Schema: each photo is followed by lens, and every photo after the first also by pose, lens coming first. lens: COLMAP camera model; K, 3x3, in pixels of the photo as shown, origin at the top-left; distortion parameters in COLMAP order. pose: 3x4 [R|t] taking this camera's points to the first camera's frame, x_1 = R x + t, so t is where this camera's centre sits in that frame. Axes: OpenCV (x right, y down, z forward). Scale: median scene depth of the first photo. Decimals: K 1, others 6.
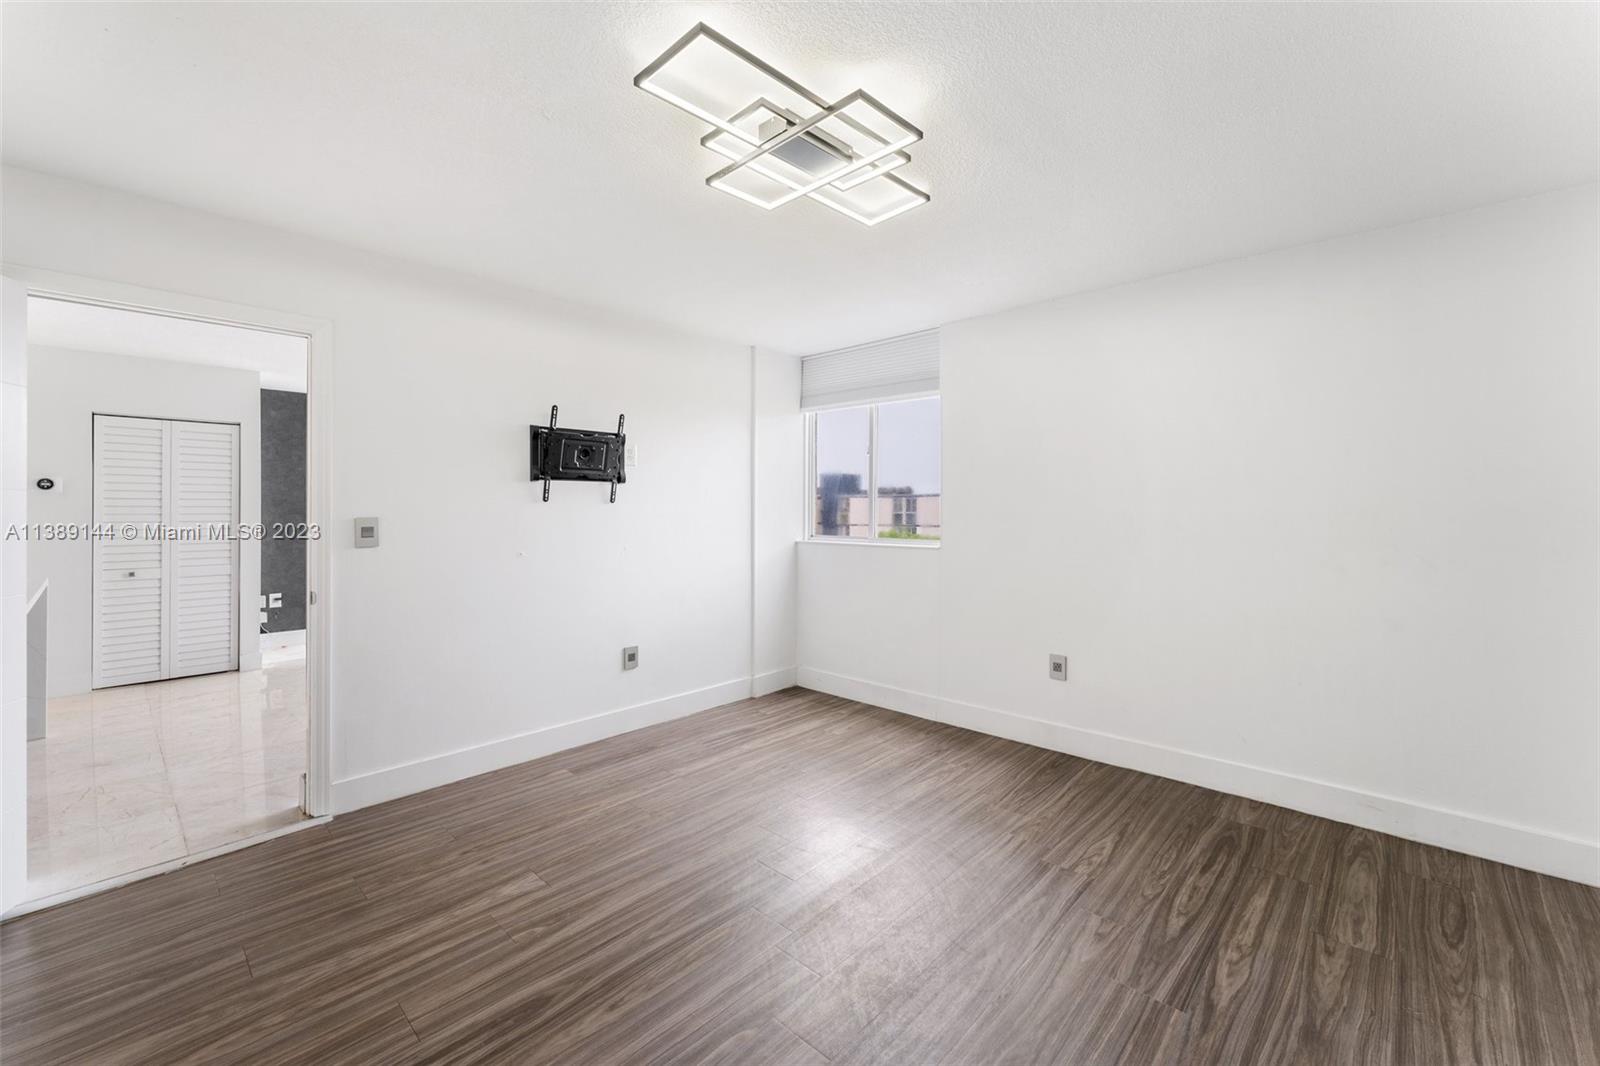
lens RADIAL K [[652.0, 0, 797.2], [0, 652.0, 512.4], [0, 0, 1]] dist [0.001815, 0.000663]
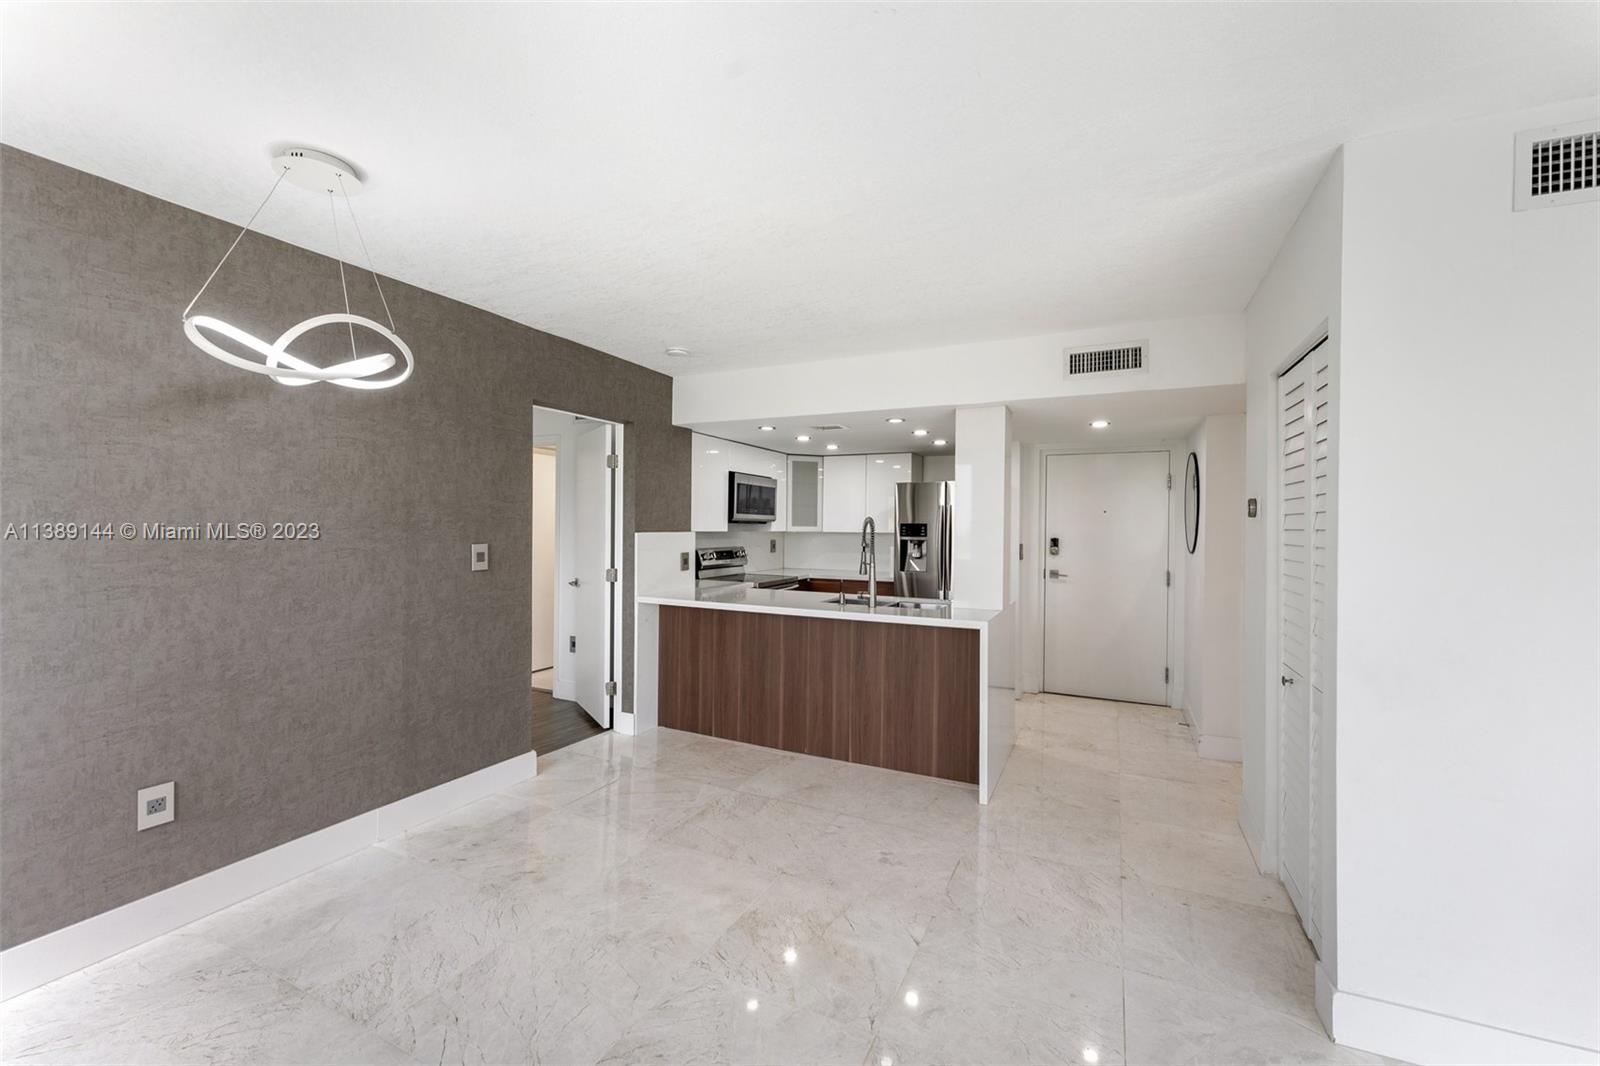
lens RADIAL K [[652.0, 0, 798.1], [0, 652.0, 533.6], [0, 0, 1]] dist [0.001815, 0.000663]
pose [[-0.954786, -0.008148, -0.297182, -0.470475], [-0.013847, 0.999758, 0.017075, -0.019877], [0.296971, 0.020418, -0.954668, 1.258360]]
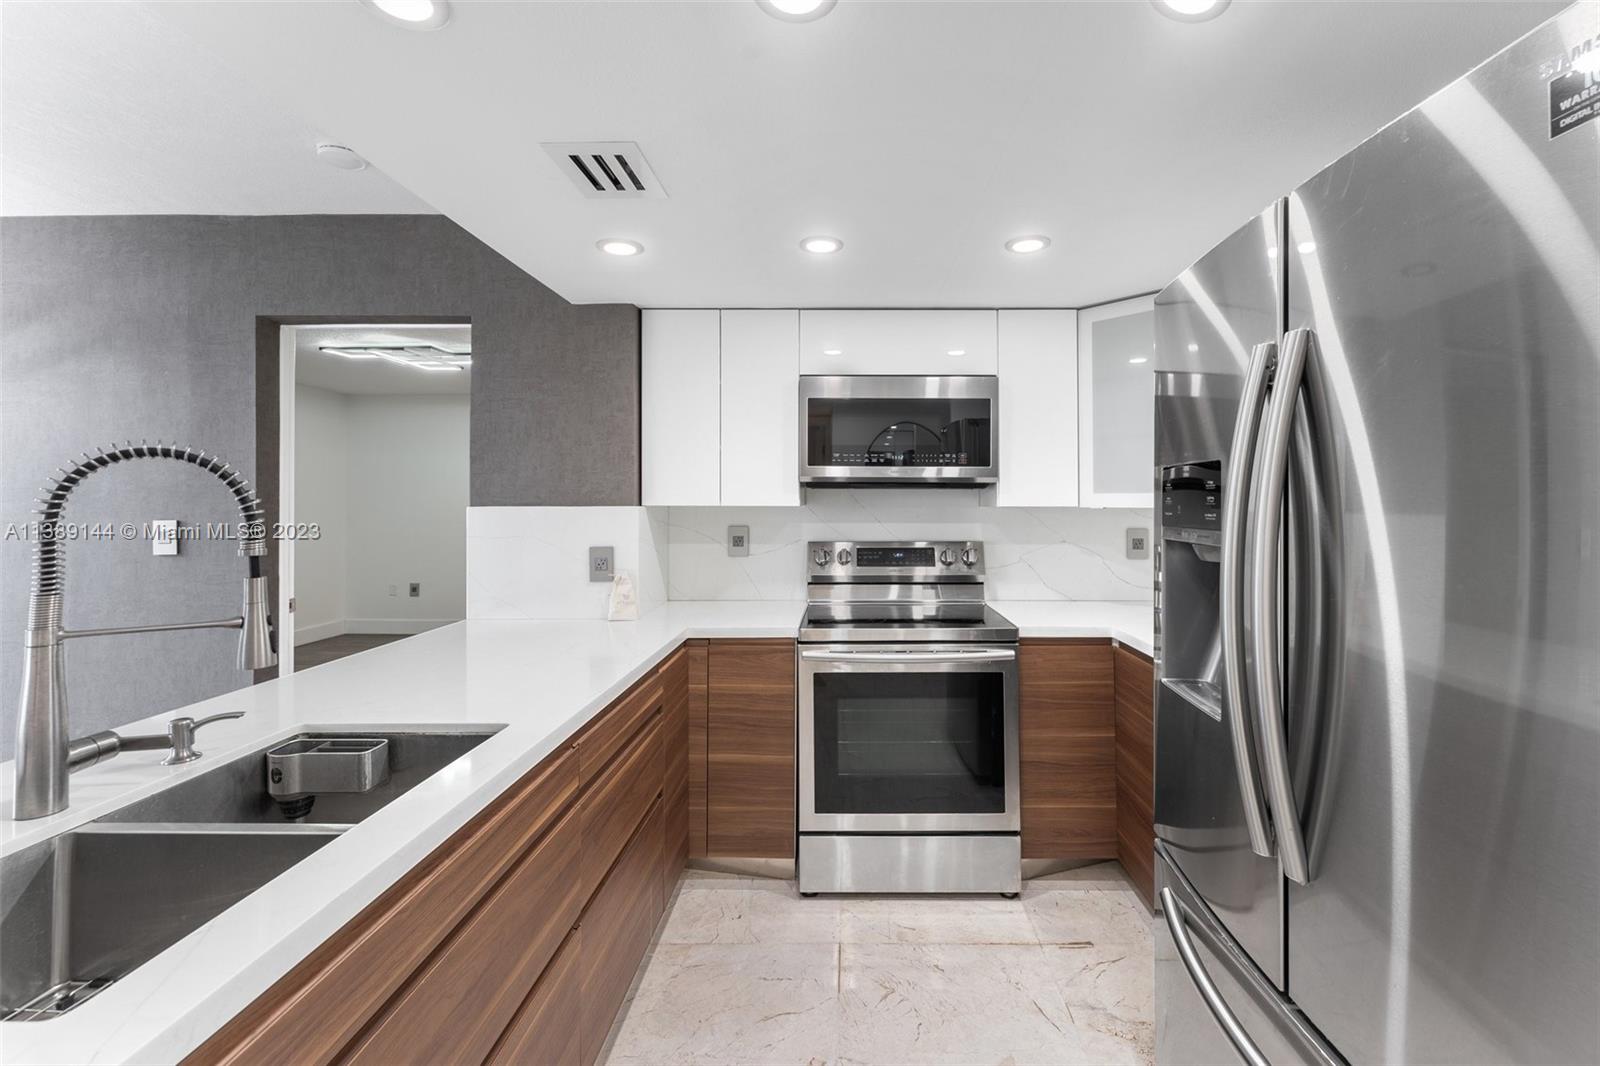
lens RADIAL K [[652.0, 0, 830.2], [0, 652.0, 491.8], [0, 0, 1]] dist [0.001815, 0.000663]
pose [[-0.670533, 0.007560, 0.741841, -1.028357], [0.002364, 0.999965, -0.008053, -0.011127], [-0.741876, -0.003646, -0.670528, 0.553703]]
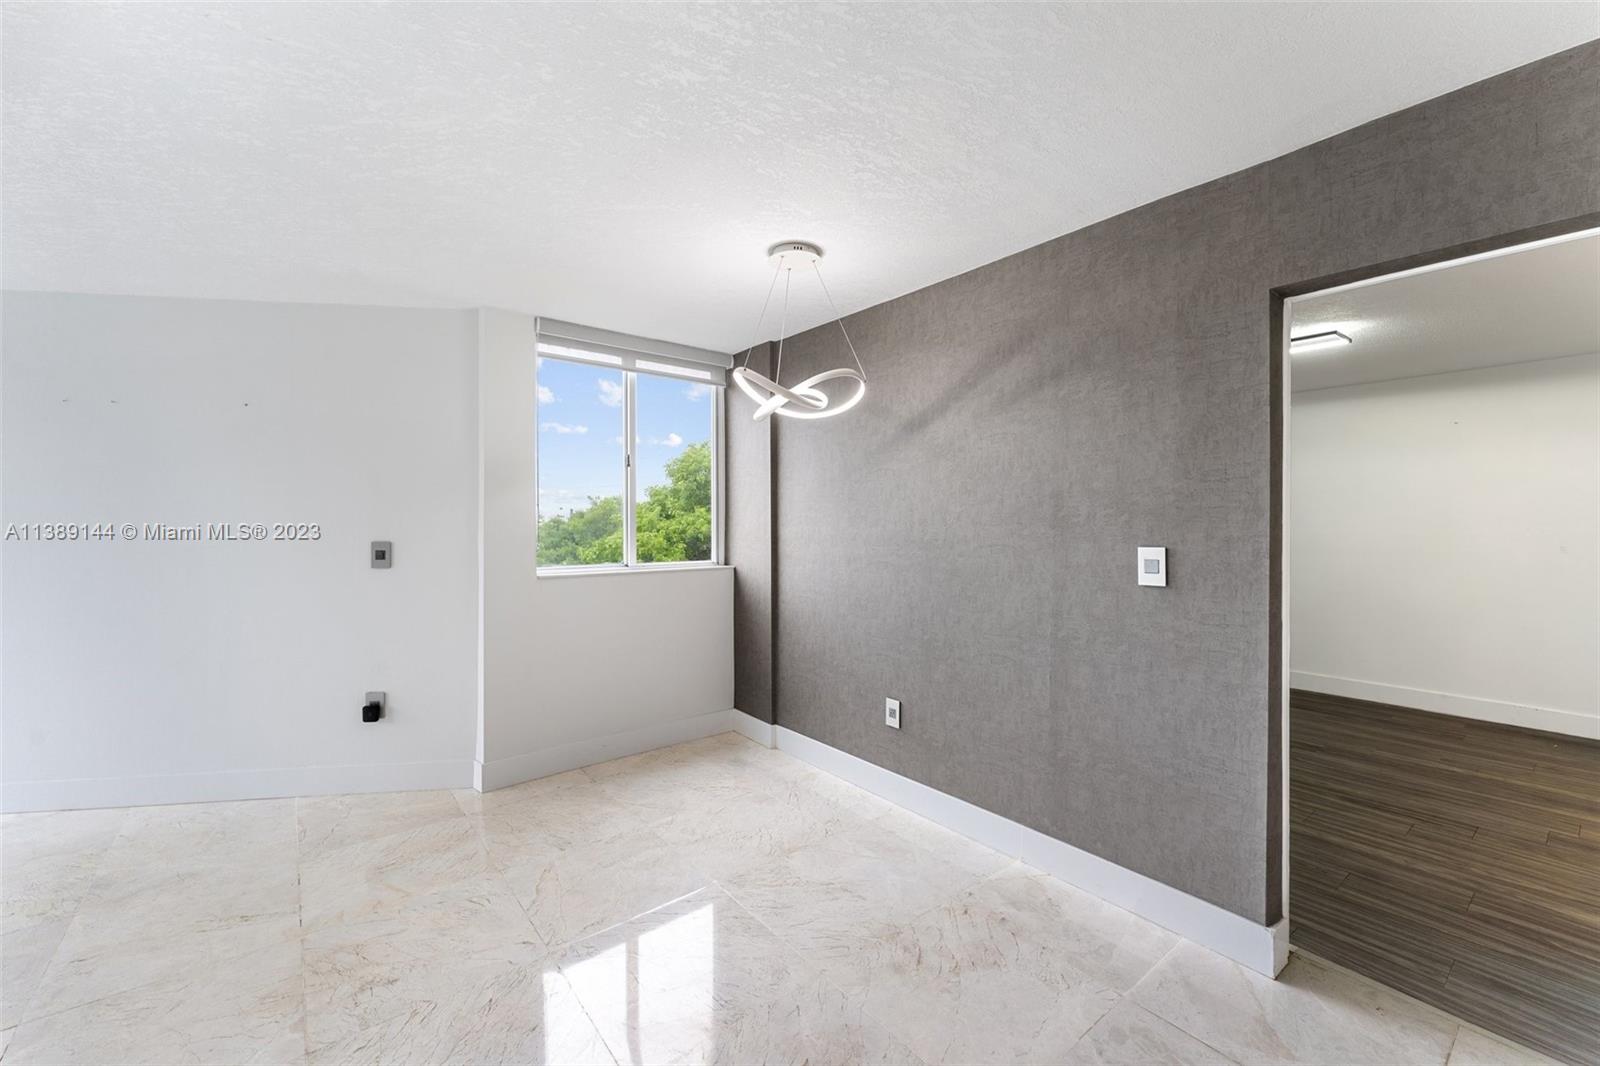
lens RADIAL K [[652.0, 0, 811.4], [0, 652.0, 535.5], [0, 0, 1]] dist [0.001815, 0.000663]
pose [[0.137190, -0.018486, 0.990372, -0.807624], [0.005090, 0.999826, 0.017957, -0.011787], [-0.990532, 0.002578, 0.137261, 0.749480]]
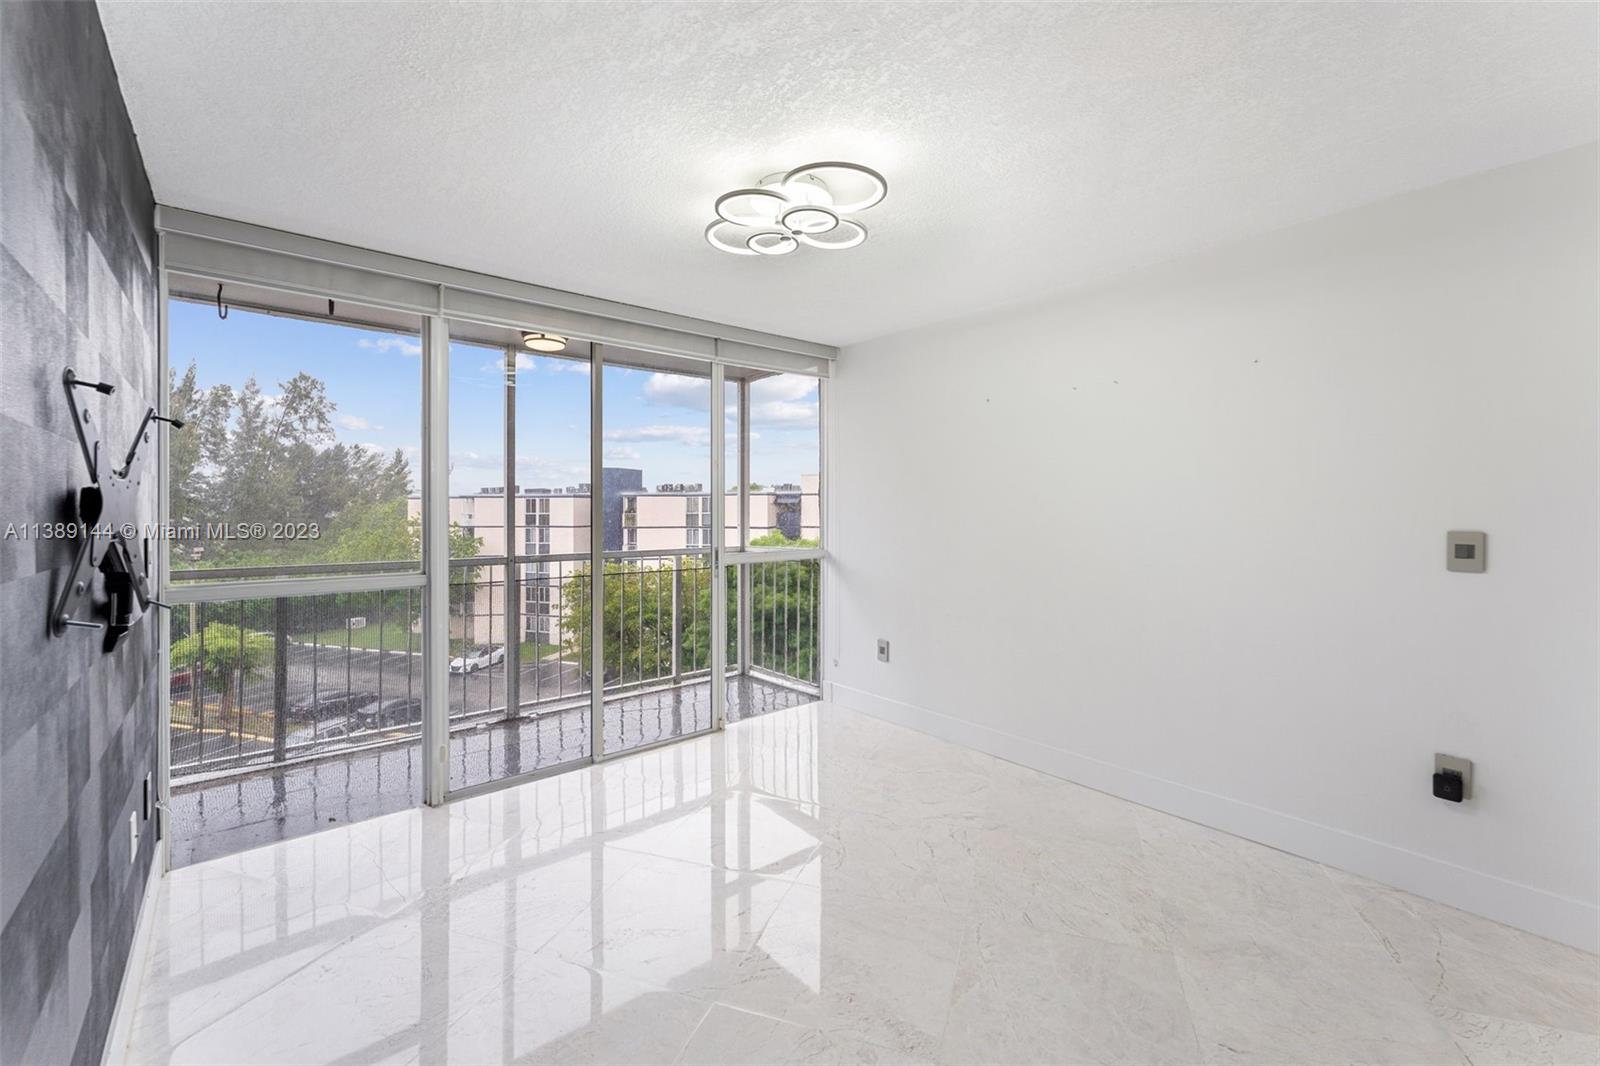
lens RADIAL K [[652.0, 0, 785.4], [0, 652.0, 509.9], [0, 0, 1]] dist [0.001815, 0.000663]
pose [[0.914892, -0.006398, 0.403649, -0.807996], [0.007372, 0.999972, -0.000860, -0.013199], [-0.403632, 0.003763, 0.914914, 1.032837]]
